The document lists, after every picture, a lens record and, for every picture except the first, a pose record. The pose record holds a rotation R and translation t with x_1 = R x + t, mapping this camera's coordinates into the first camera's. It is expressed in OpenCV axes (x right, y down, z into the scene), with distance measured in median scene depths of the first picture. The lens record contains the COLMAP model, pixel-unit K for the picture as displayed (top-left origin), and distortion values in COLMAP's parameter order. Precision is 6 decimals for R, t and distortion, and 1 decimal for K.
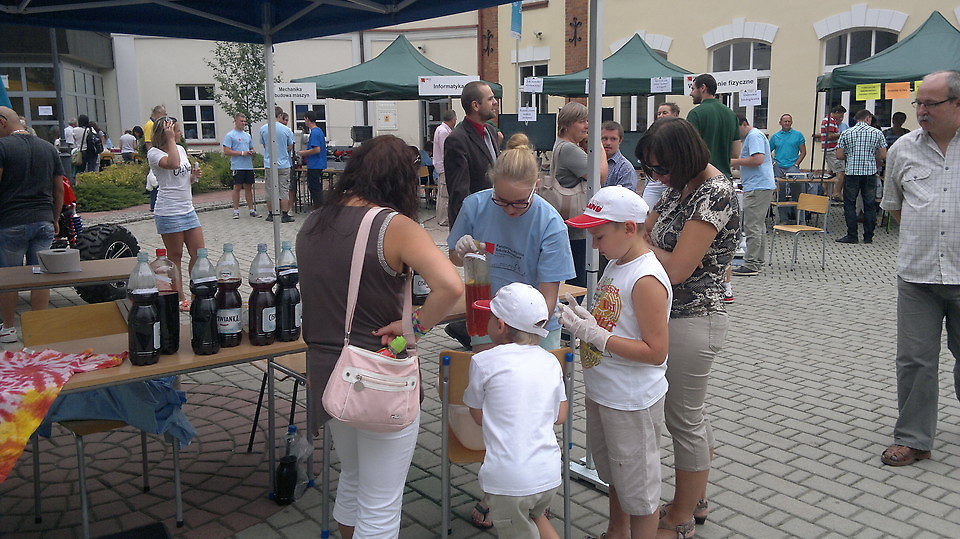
lens RADIAL K [[788.4, 0, 480.0], [0, 788.4, 269.5], [0, 0, 1]] dist [-0.106268, -0.000497]
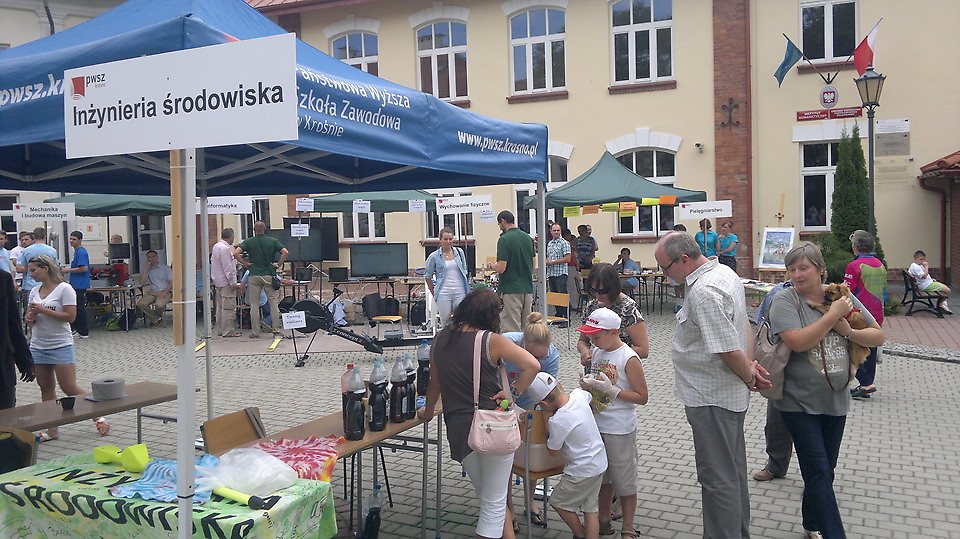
lens RADIAL K [[788.4, 0, 480.0], [0, 788.4, 269.5], [0, 0, 1]] dist [-0.106268, -0.000497]
pose [[0.914737, -0.050297, 0.400908, -0.862368], [0.097058, 0.990523, -0.097183, -0.043079], [-0.392220, 0.127808, 0.910949, -0.673344]]
